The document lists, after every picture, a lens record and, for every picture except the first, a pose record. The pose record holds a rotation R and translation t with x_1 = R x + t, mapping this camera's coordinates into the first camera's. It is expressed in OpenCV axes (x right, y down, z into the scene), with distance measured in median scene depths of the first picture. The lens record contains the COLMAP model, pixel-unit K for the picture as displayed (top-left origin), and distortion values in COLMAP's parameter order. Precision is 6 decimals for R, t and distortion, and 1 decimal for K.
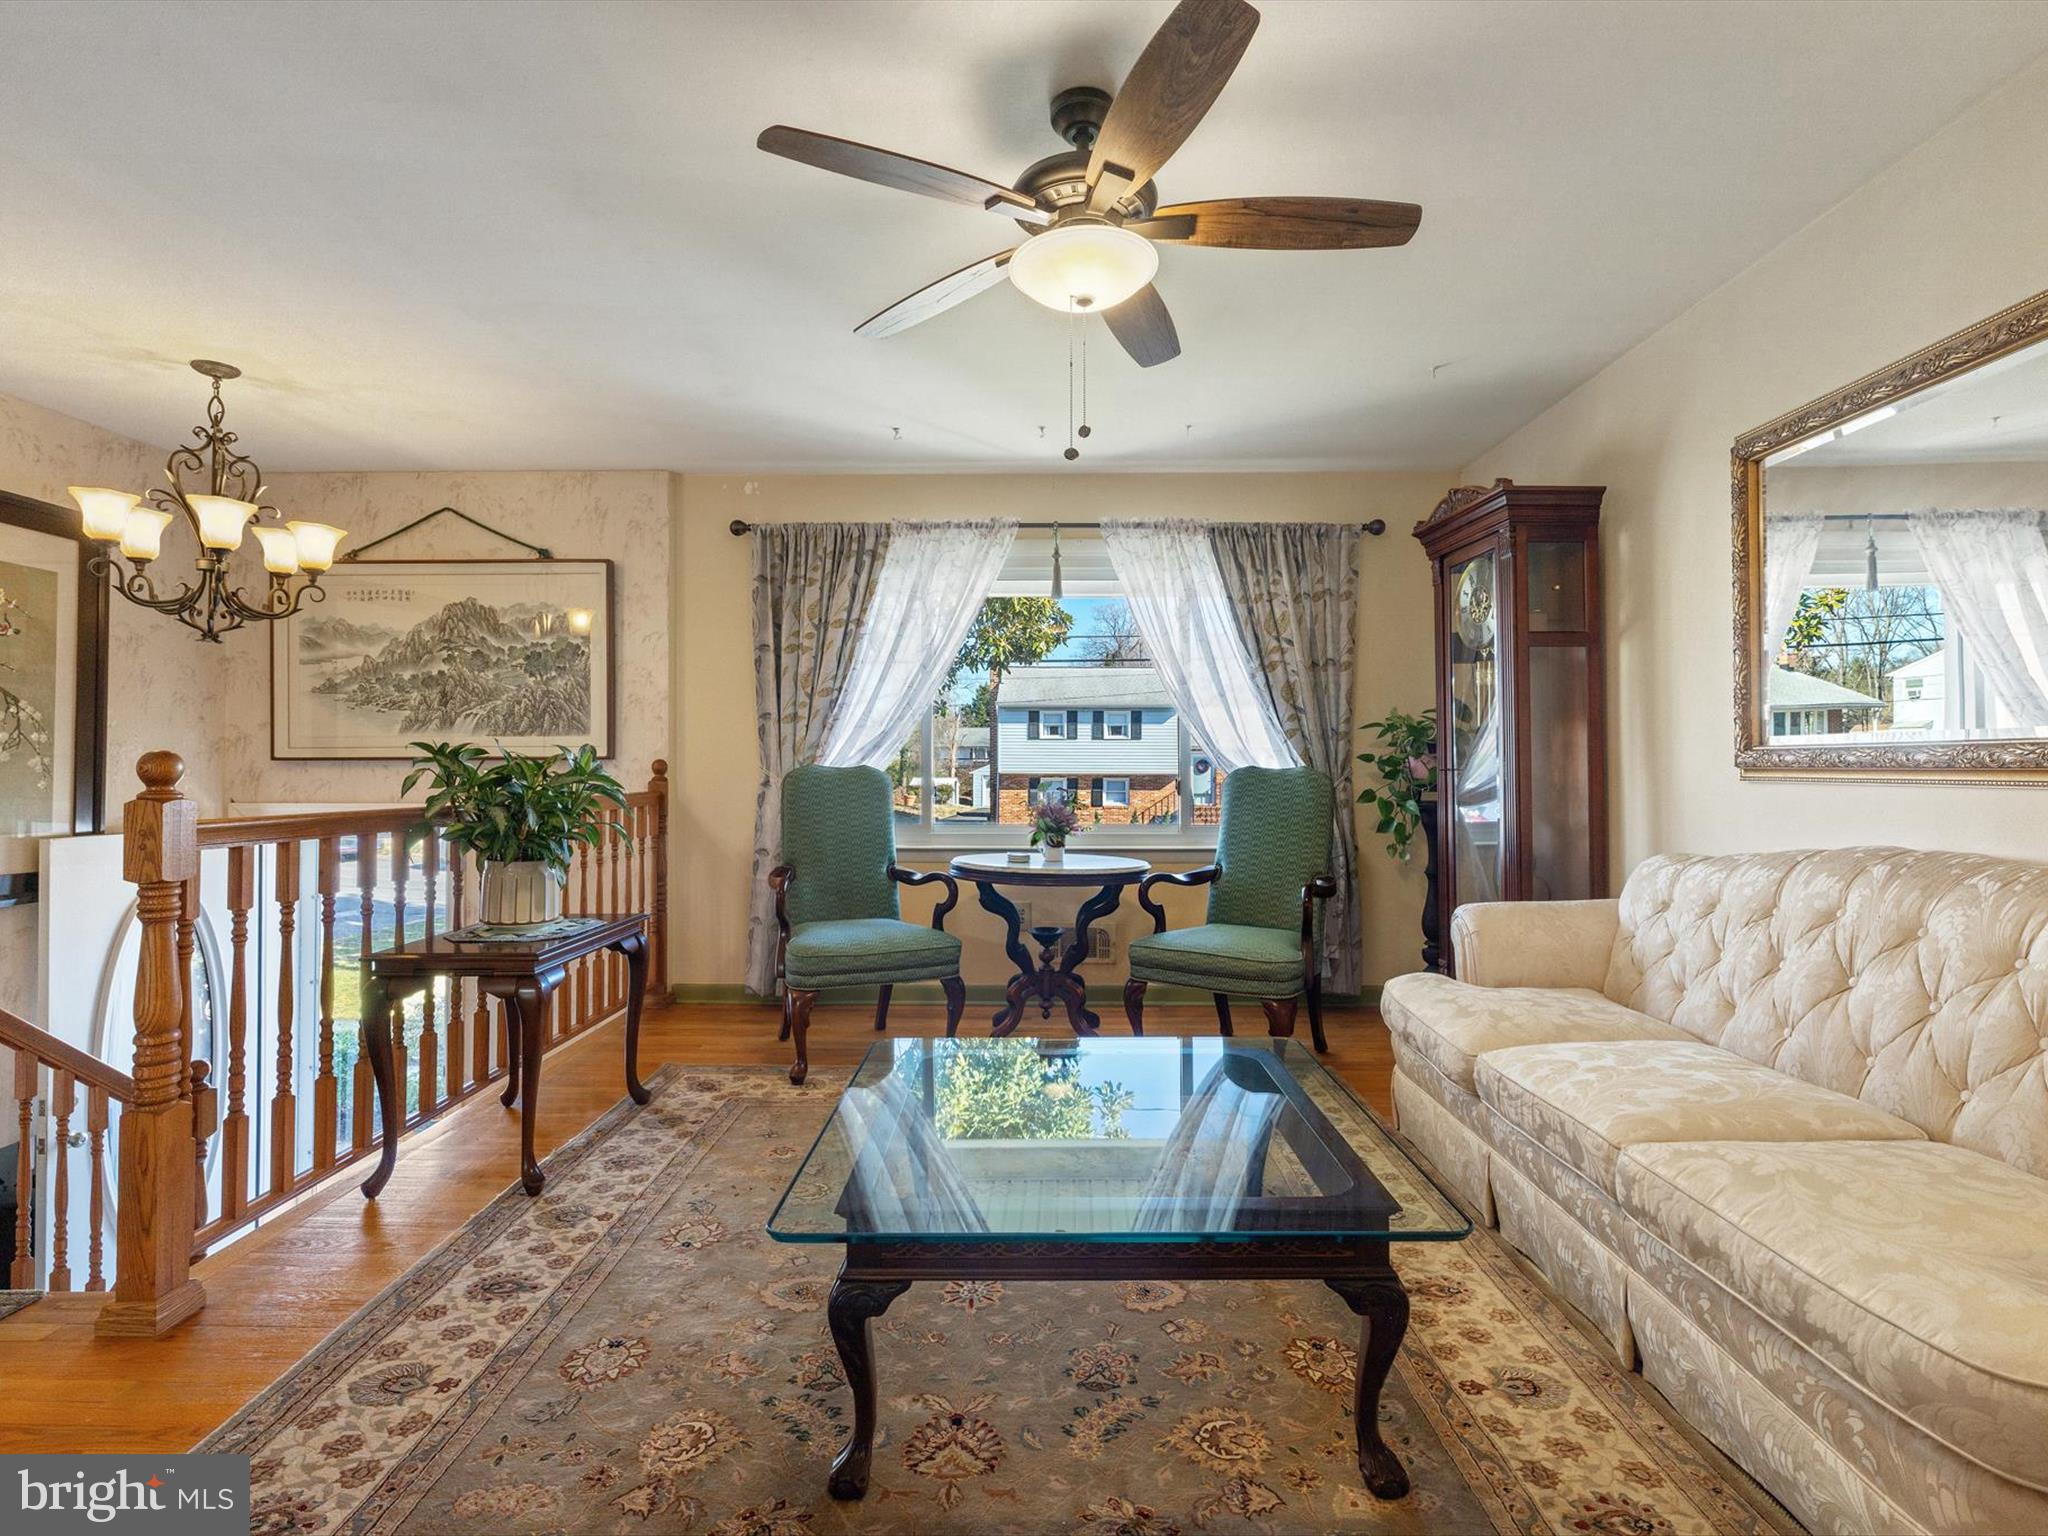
lens RADIAL K [[1001.3, 0, 1047.8], [0, 1001.3, 755.4], [0, 0, 1]] dist [-0.001065, 0.000583]
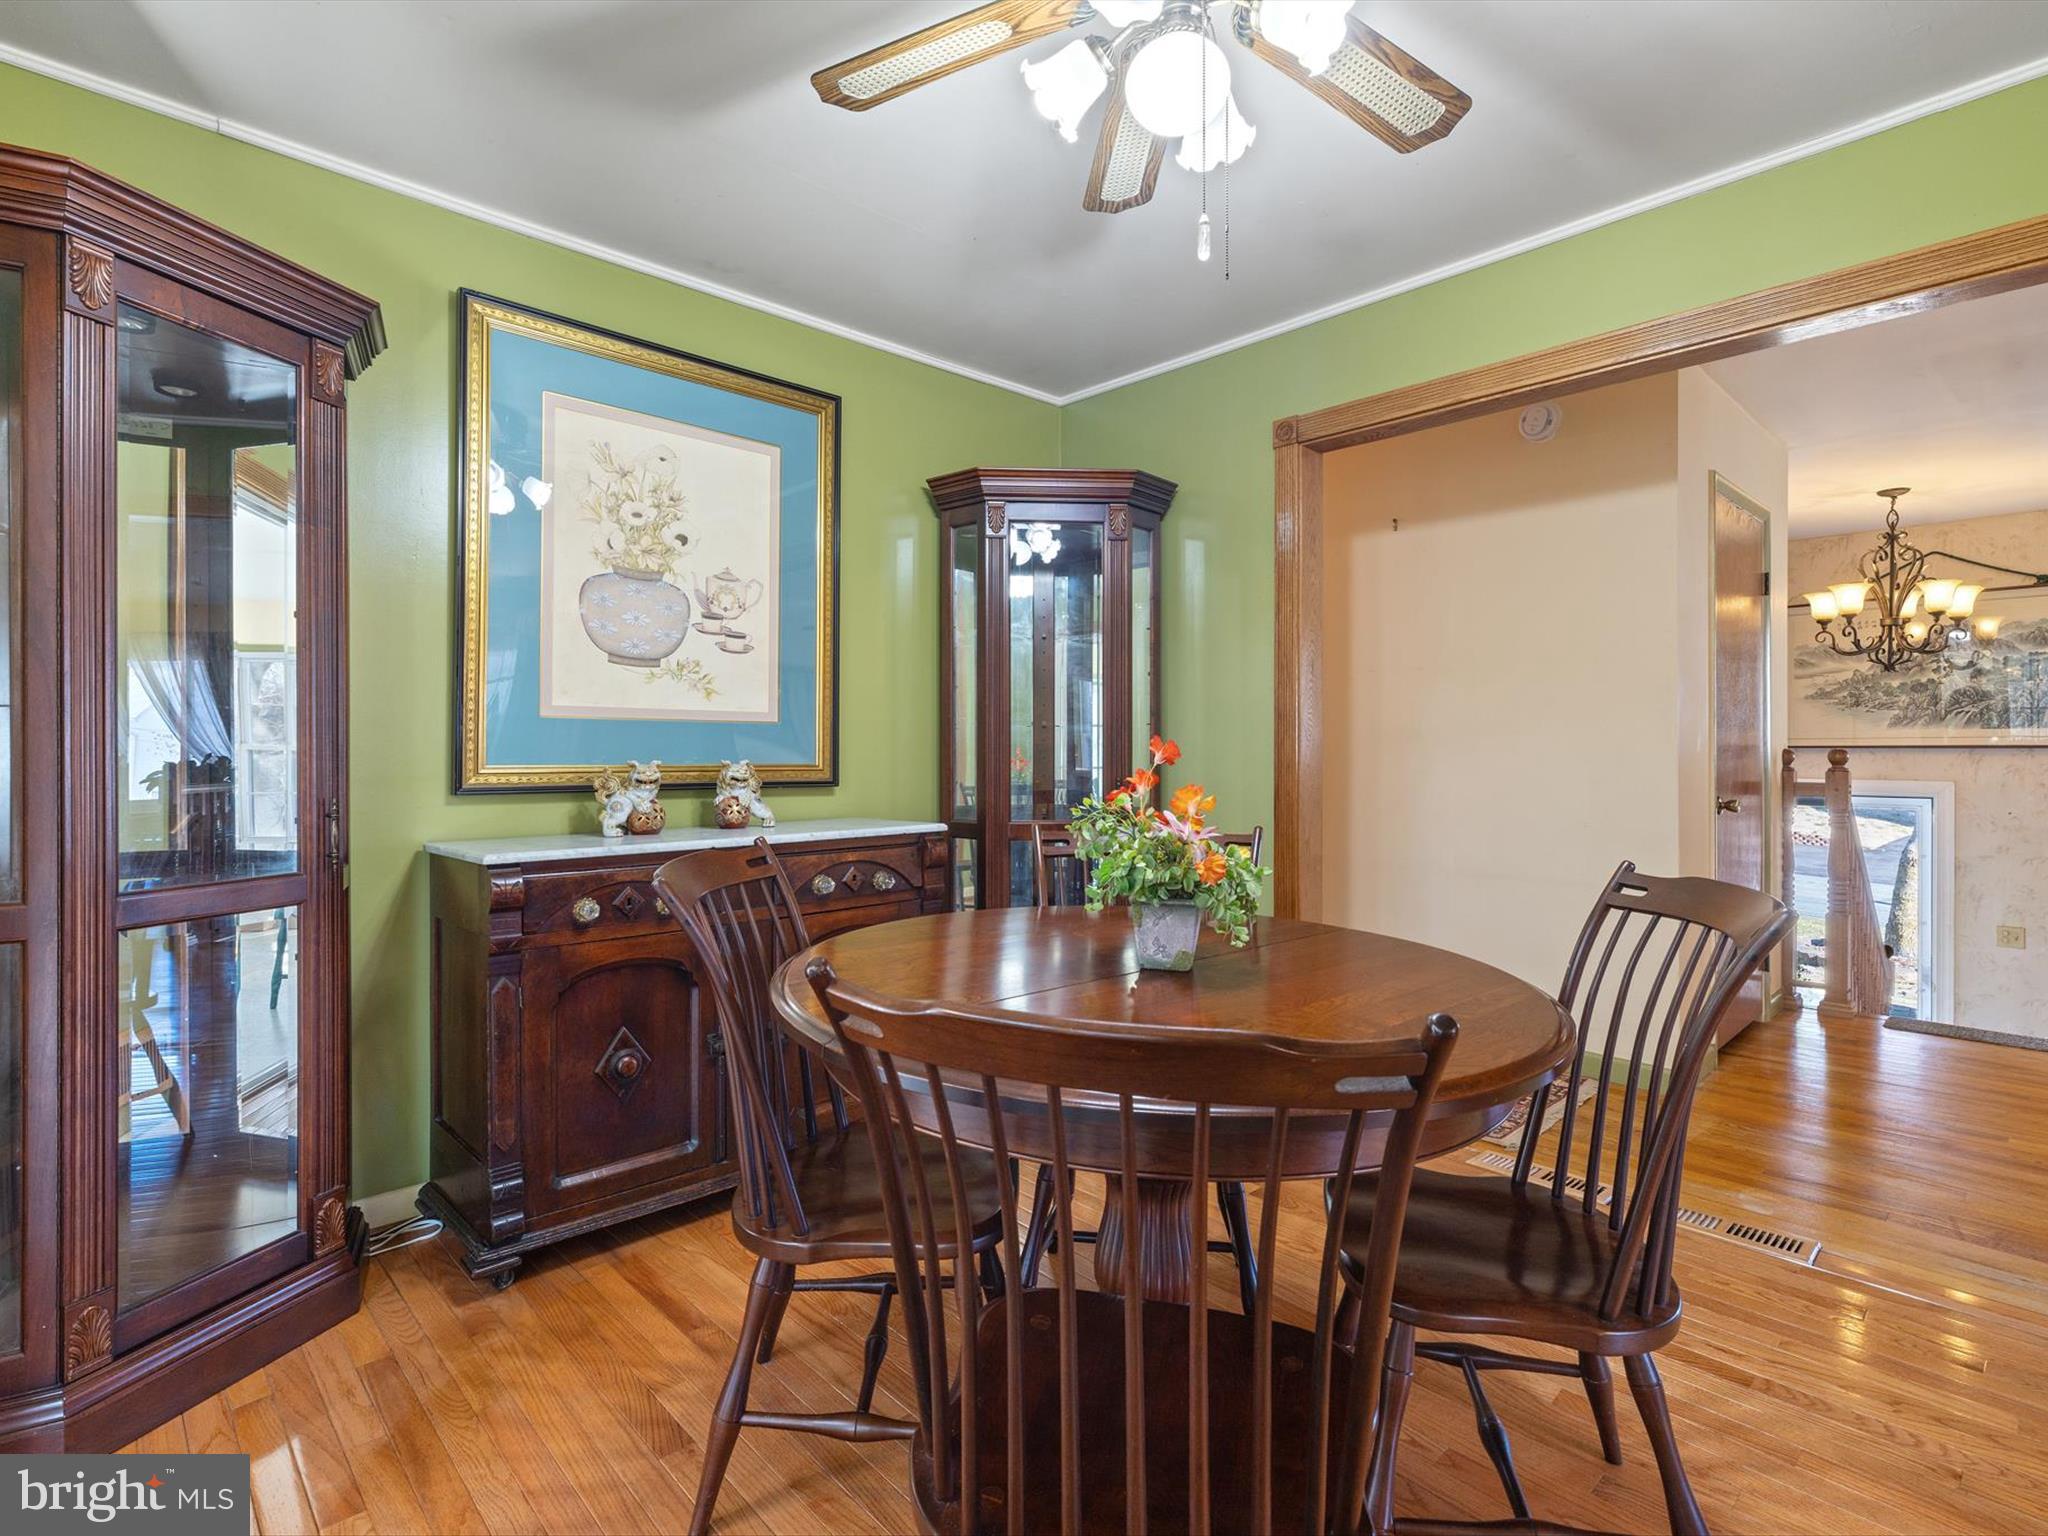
lens RADIAL K [[1019.0, 0, 1036.7], [0, 1019.0, 746.9], [0, 0, 1]] dist [-0.000177, 0.000737]
pose [[0.689663, 0.000852, -0.724130, -0.454468], [0.007962, 0.999930, 0.008759, -0.017282], [0.724087, -0.011806, 0.689608, -0.757325]]
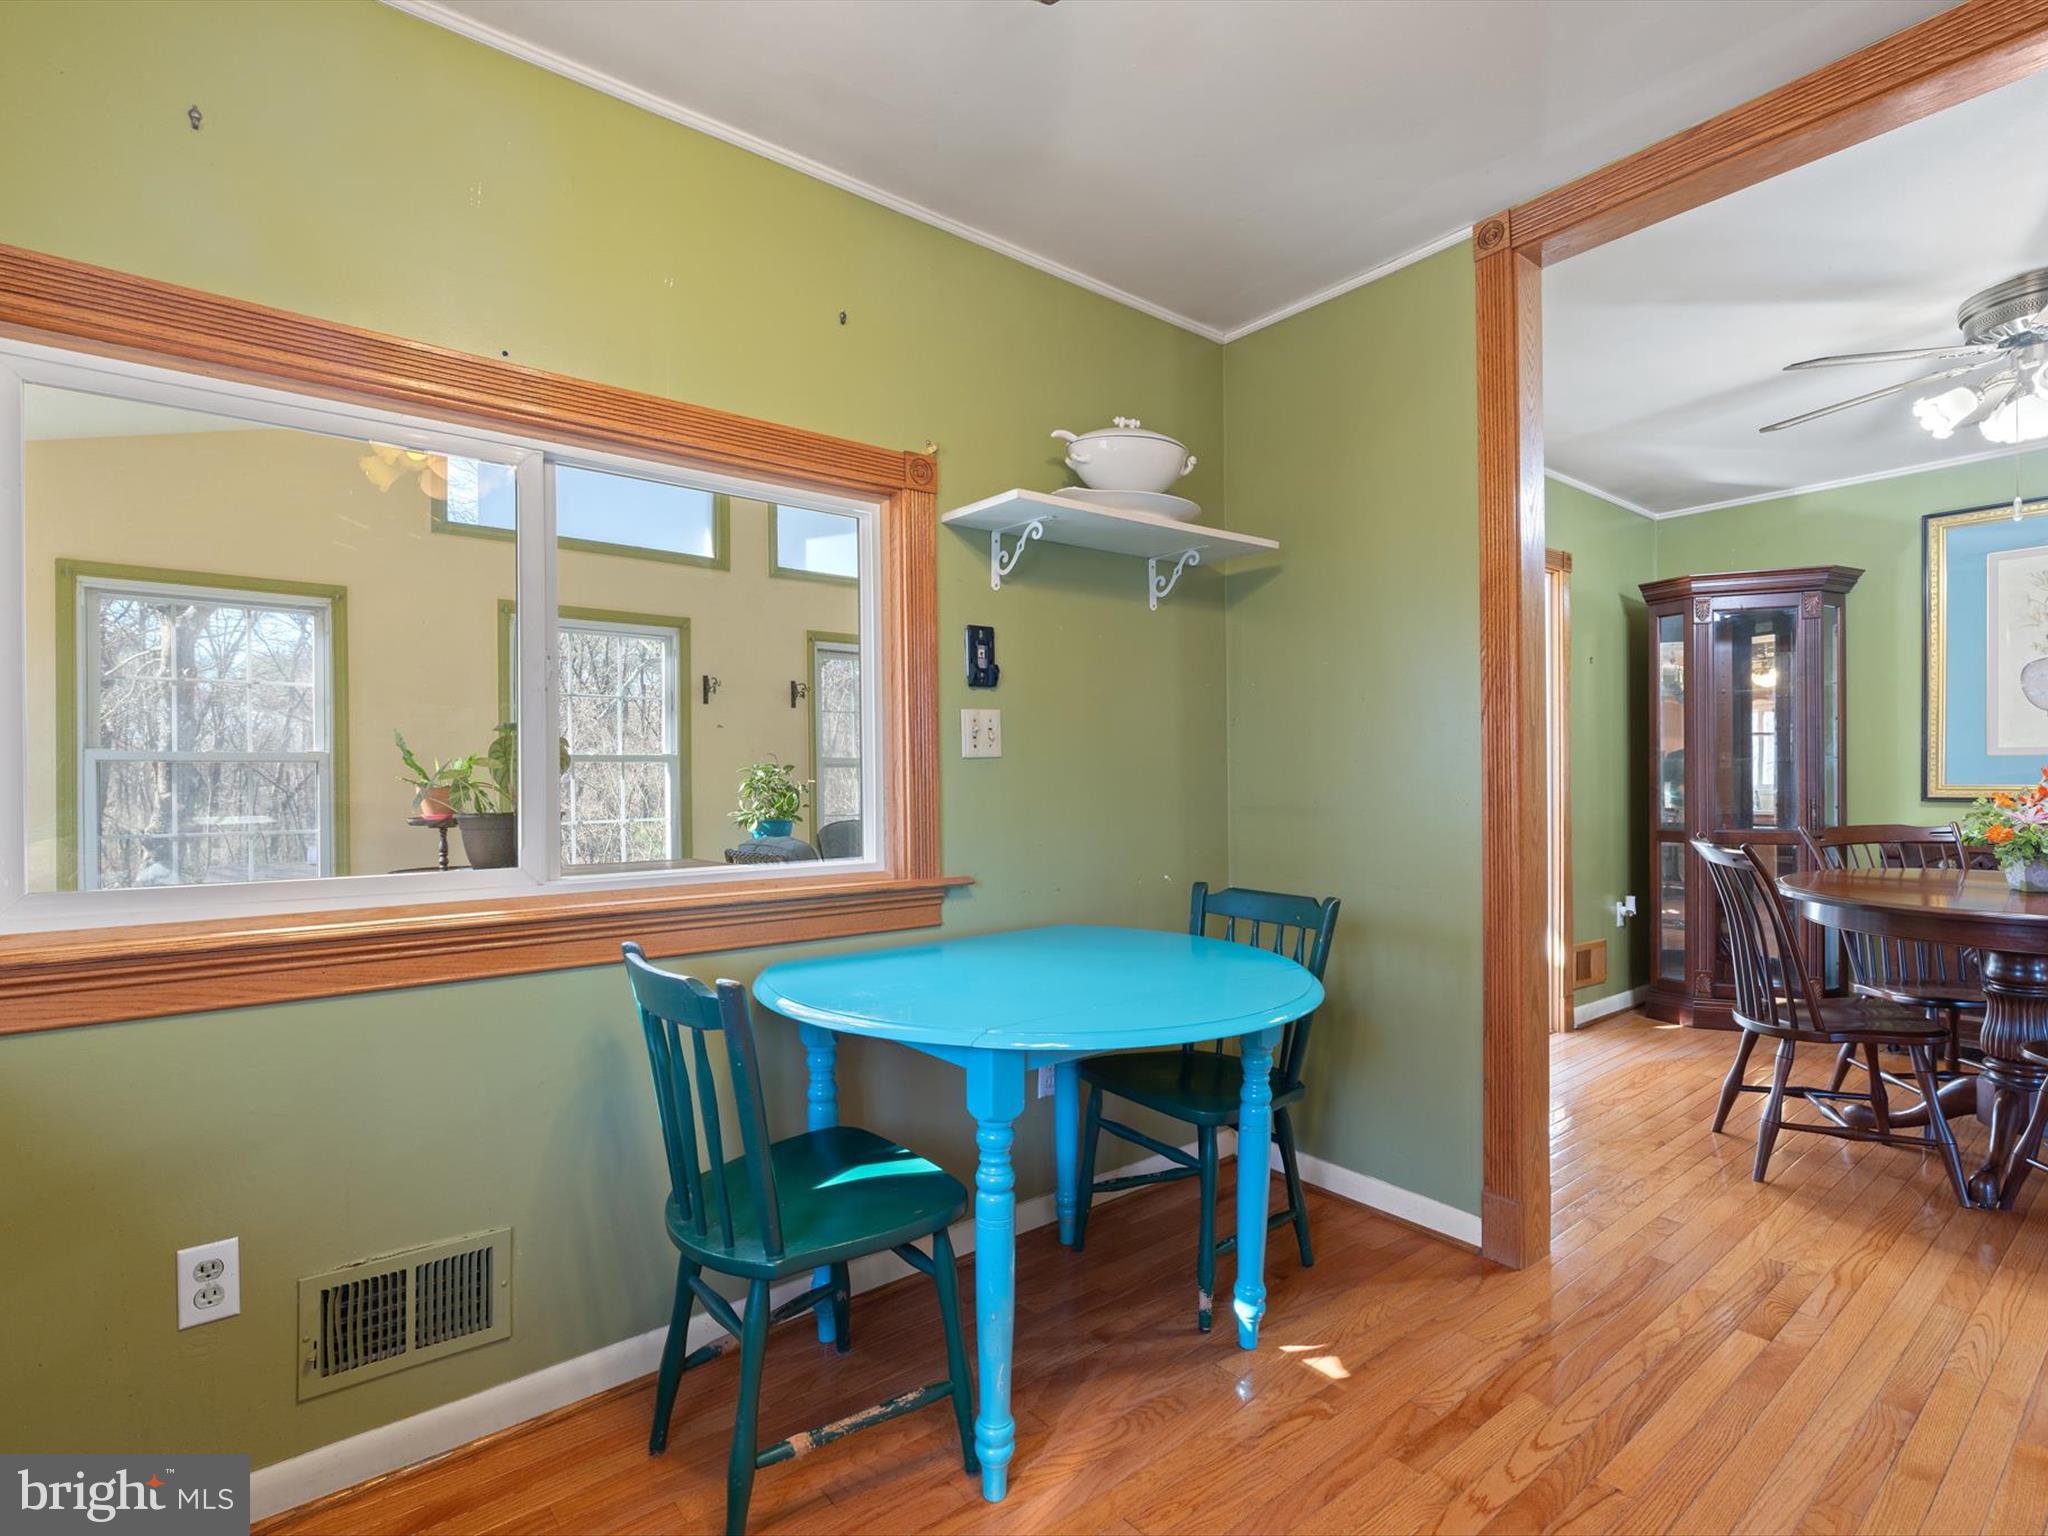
lens RADIAL K [[982.7, 0, 1021.7], [0, 982.7, 782.9], [0, 0, 1]] dist [0.000557, -0.000046]
pose [[-0.783855, 0.010026, -0.620863, 0.177122], [0.019085, 0.999786, -0.007950, -0.015698], [0.620650, -0.018081, -0.783879, -0.413072]]
